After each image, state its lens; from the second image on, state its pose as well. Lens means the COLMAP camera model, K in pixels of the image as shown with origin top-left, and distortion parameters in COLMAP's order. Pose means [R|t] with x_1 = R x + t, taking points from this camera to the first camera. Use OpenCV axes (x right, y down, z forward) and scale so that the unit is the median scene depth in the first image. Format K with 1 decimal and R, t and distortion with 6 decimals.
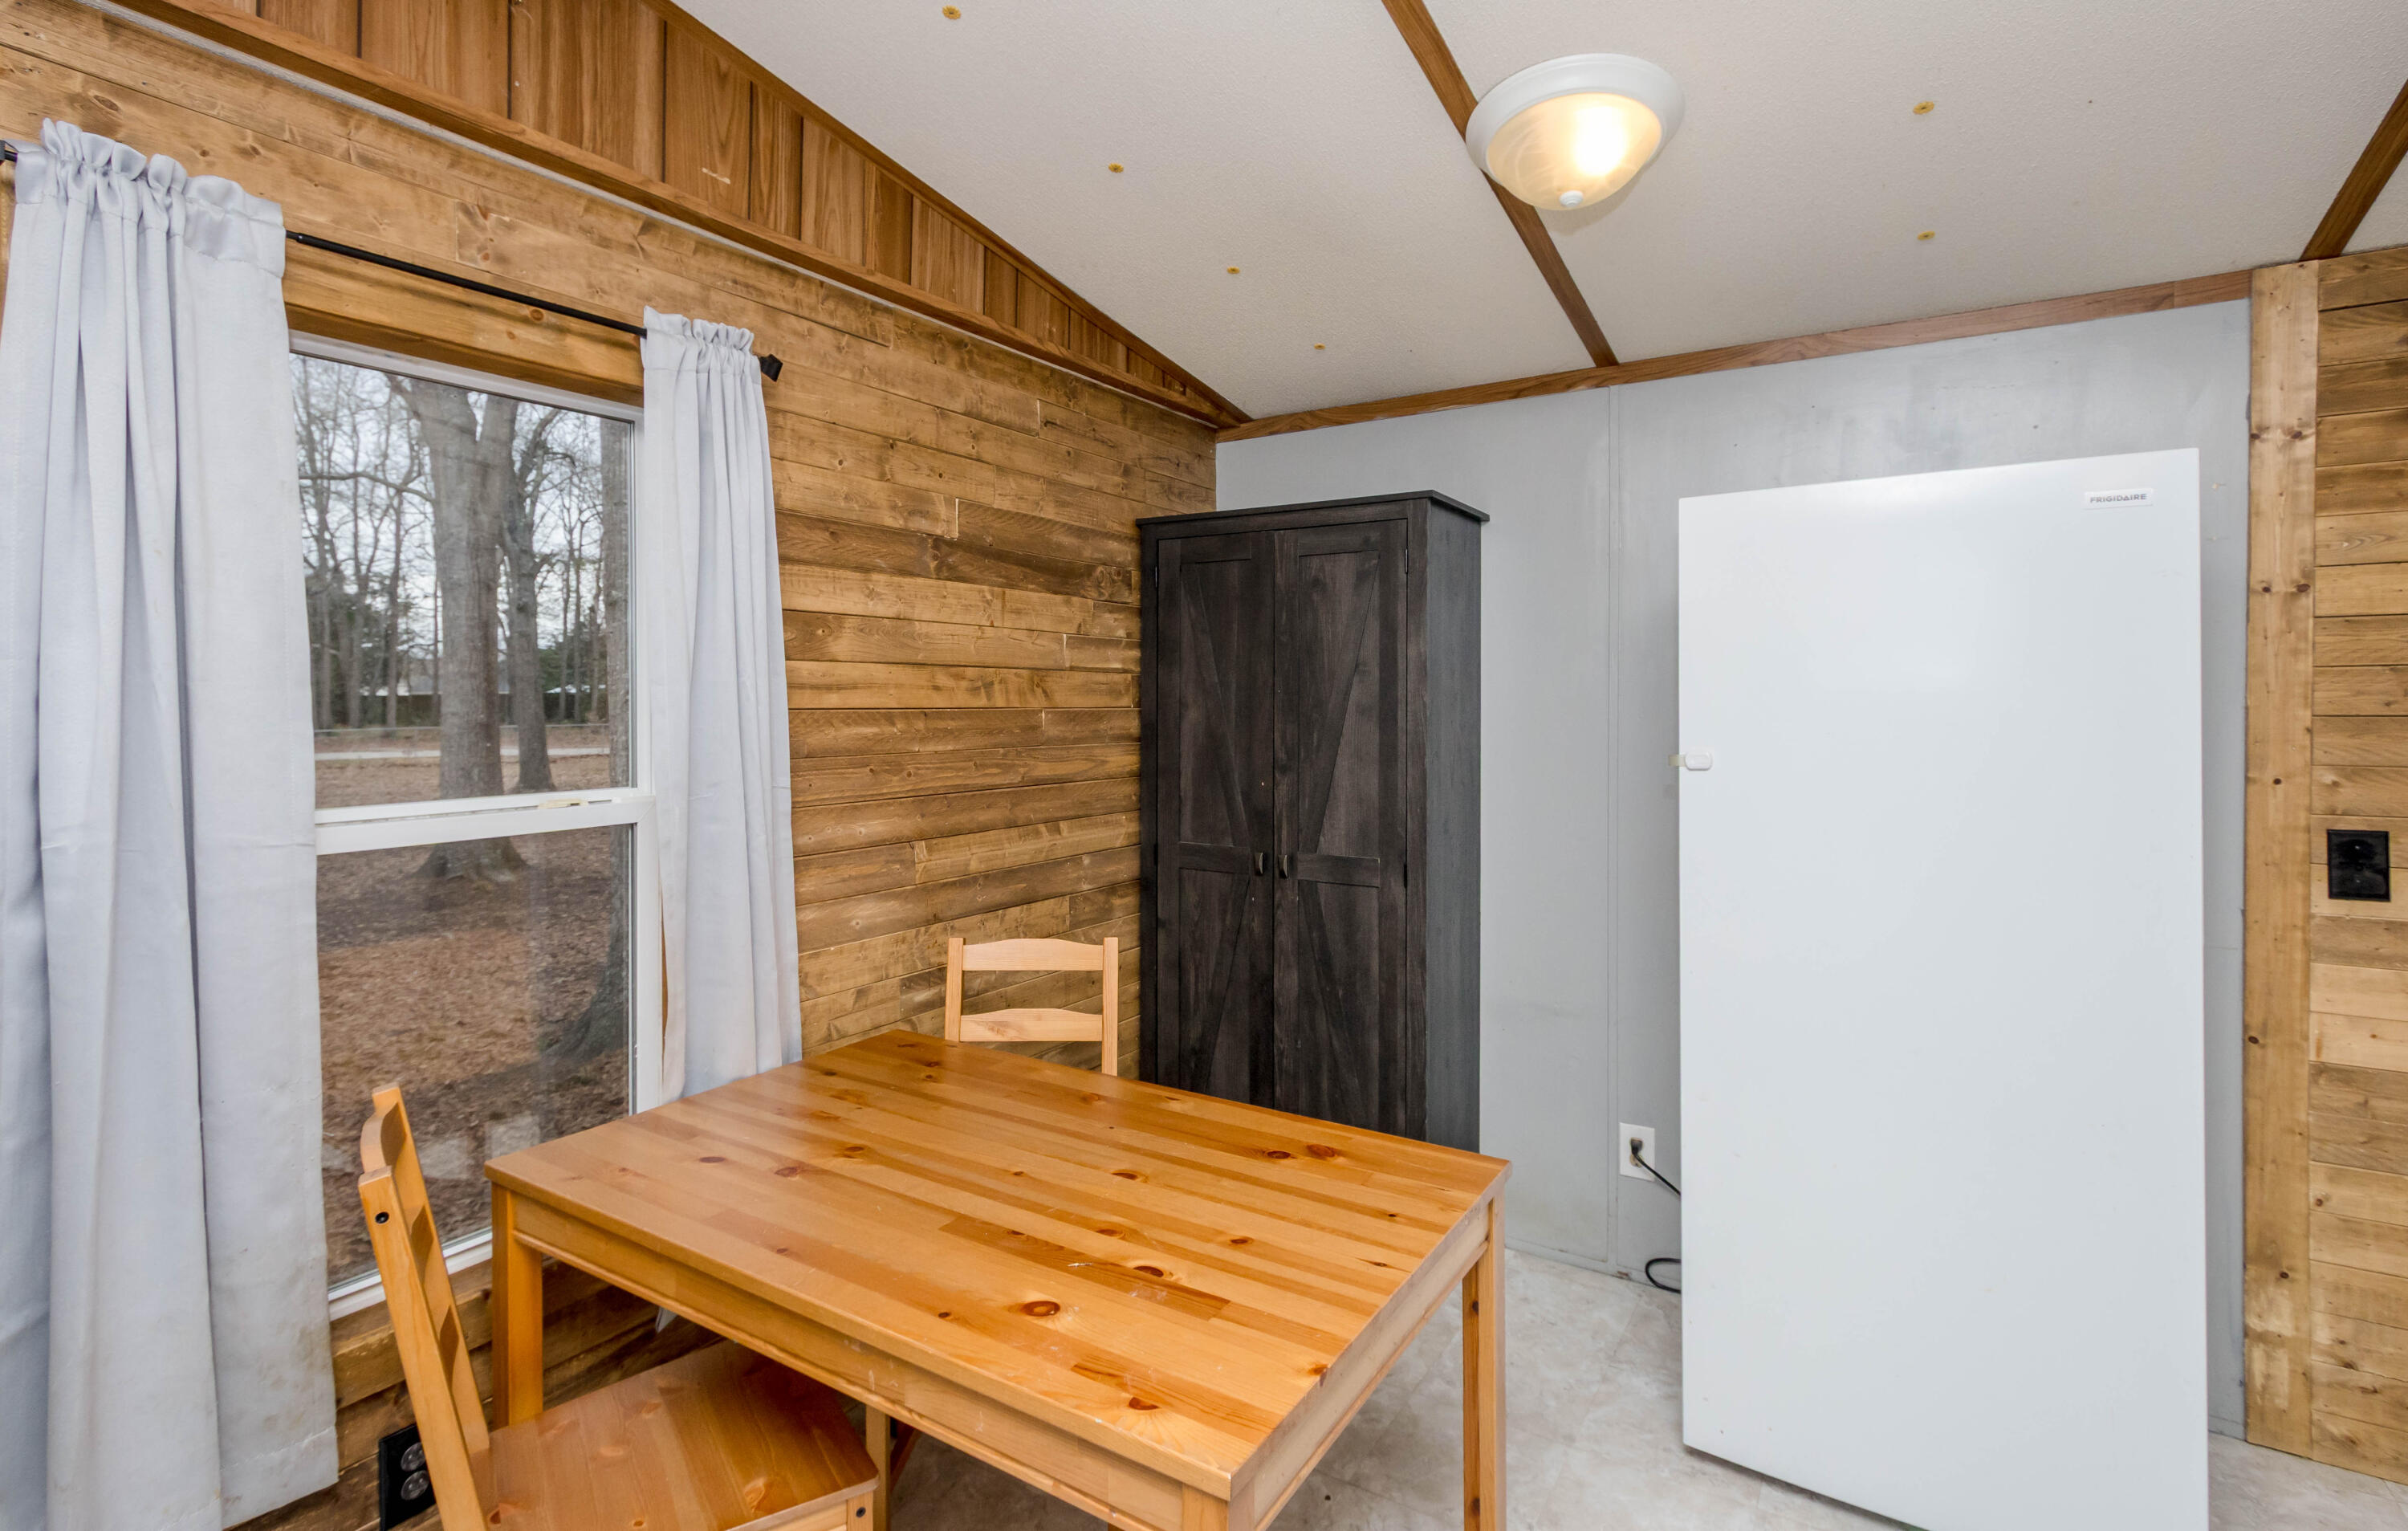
lens RADIAL K [[1139.0, 0, 1209.8], [0, 1139.0, 705.1], [0, 0, 1]] dist [-0.001824, -0.000146]
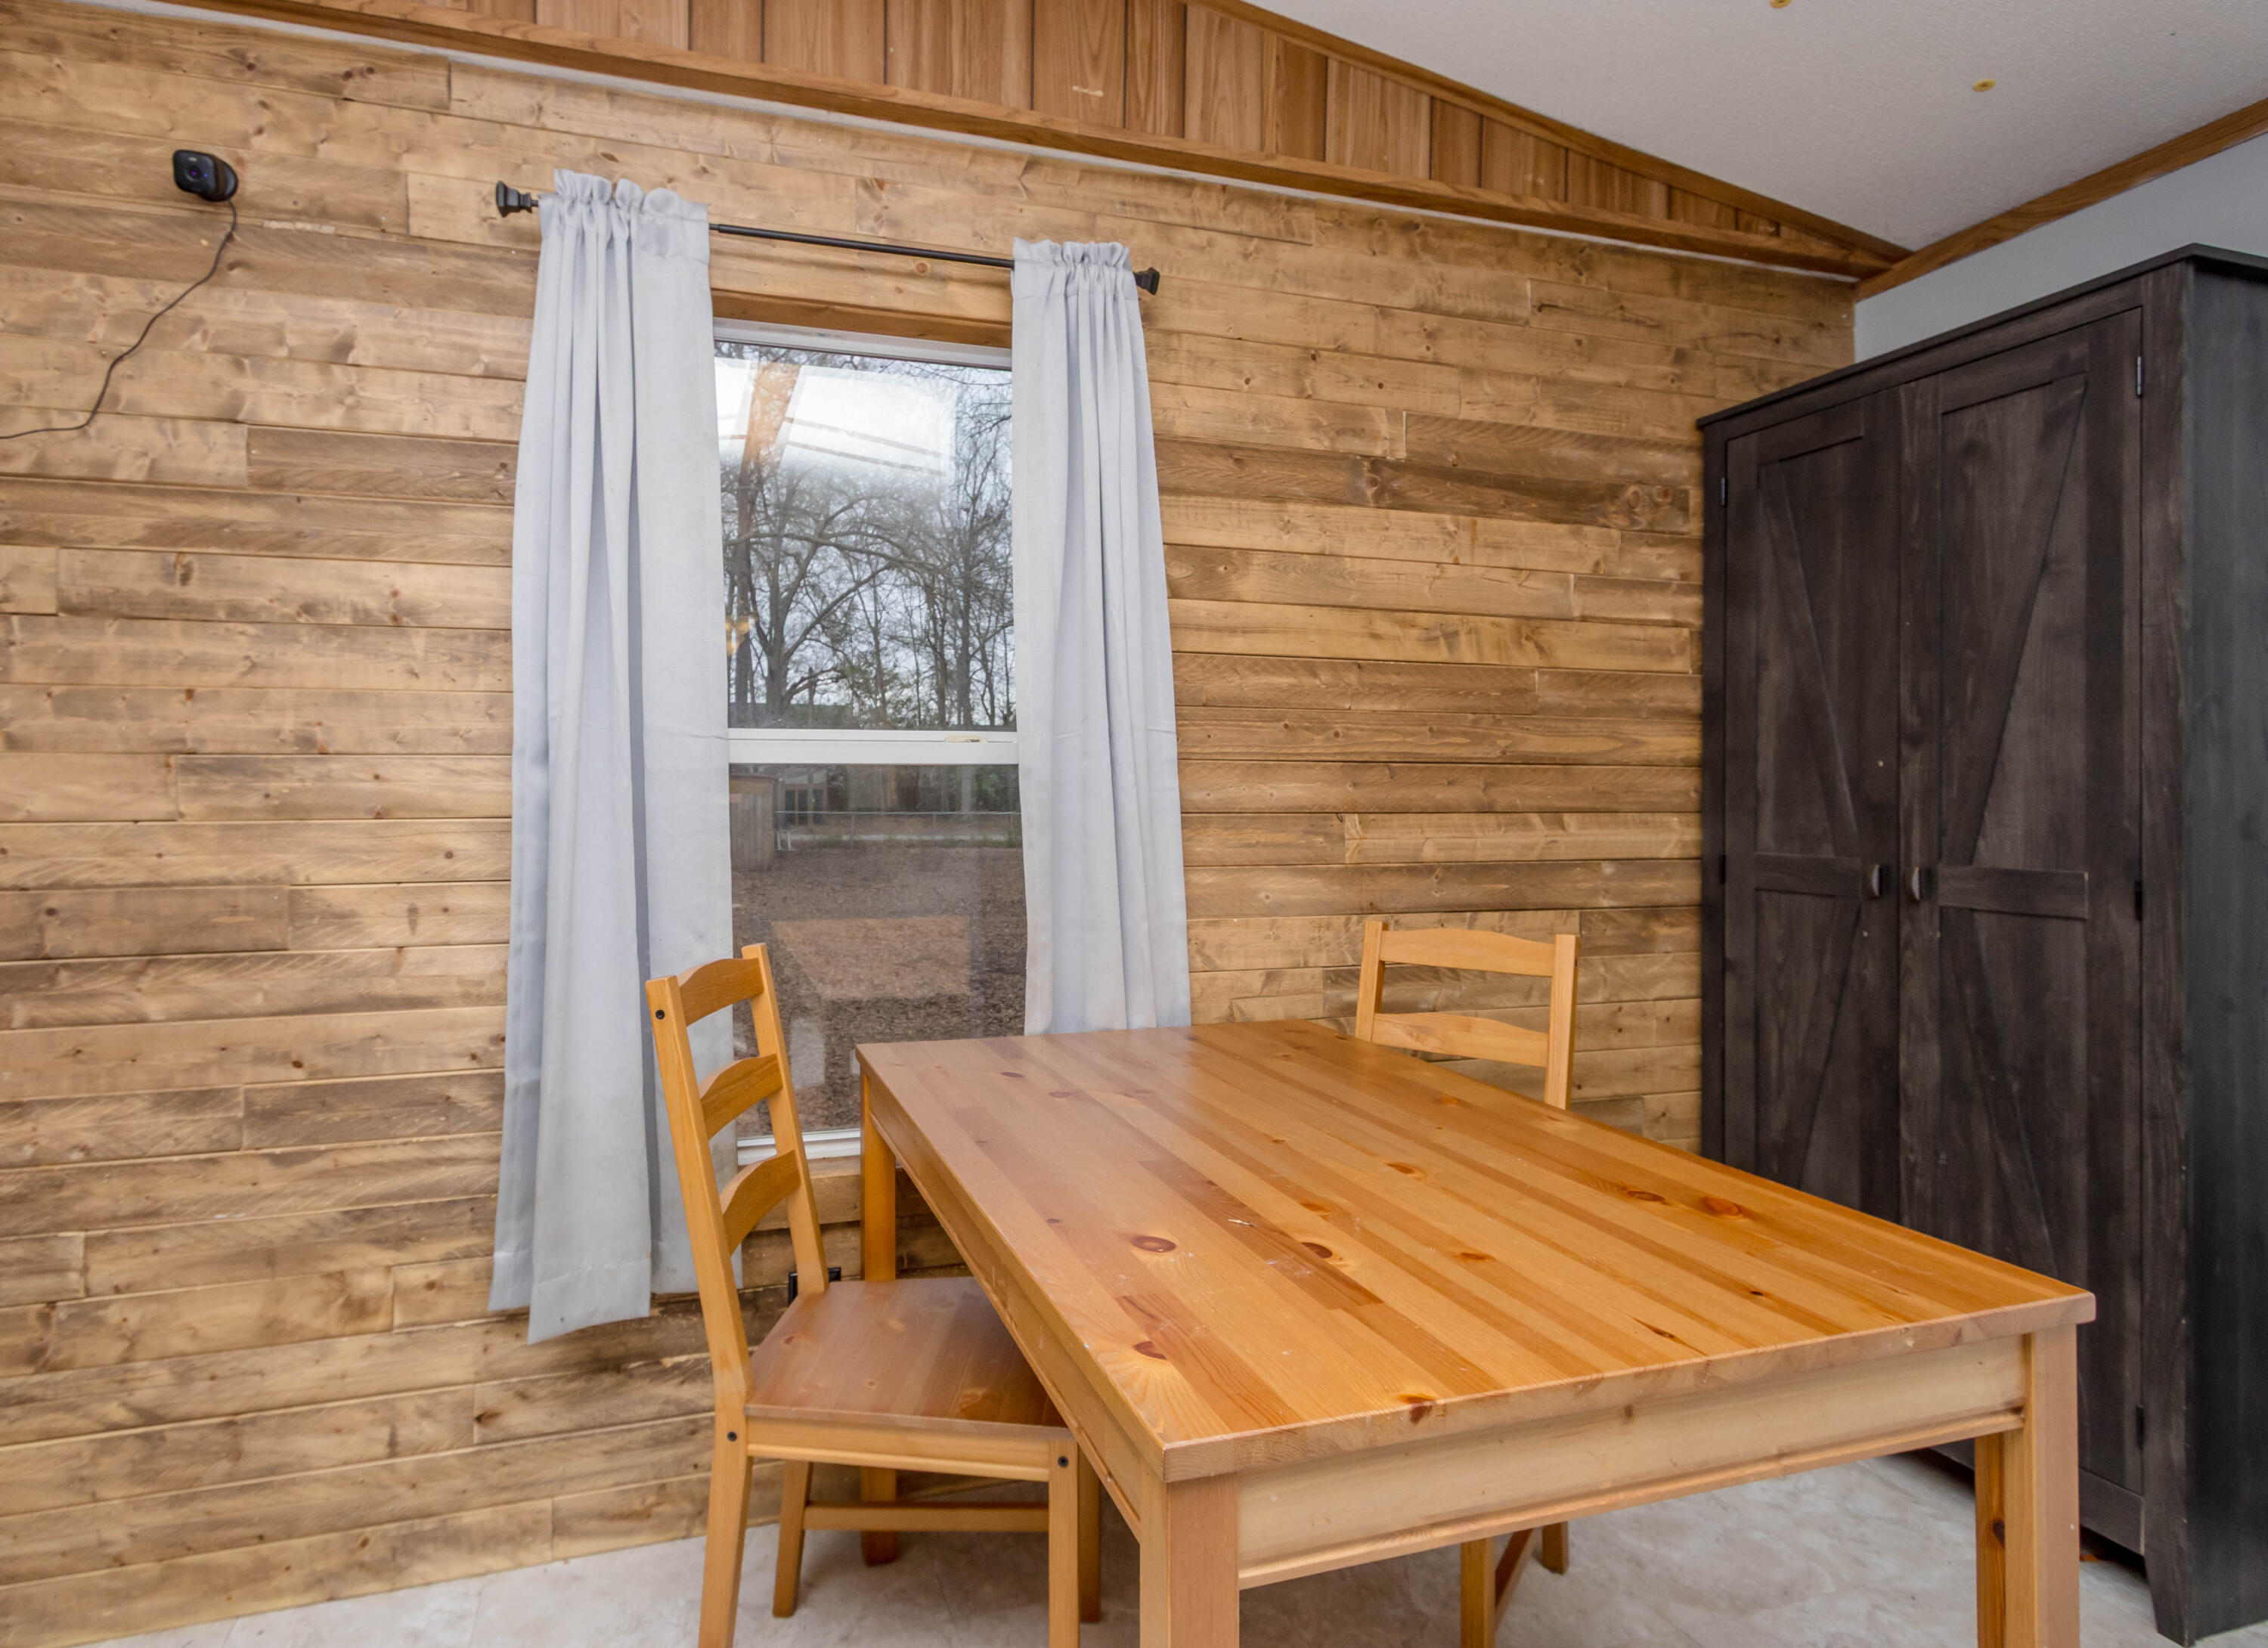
lens RADIAL K [[1245.1, 0, 1134.0], [0, 1245.1, 824.0], [0, 0, 1]] dist [0.007885, -0.001847]
pose [[0.759675, -0.004322, -0.650289, 0.230756], [-0.003852, 0.999930, -0.011146, 0.138420], [0.650292, 0.010972, 0.759605, 0.183279]]
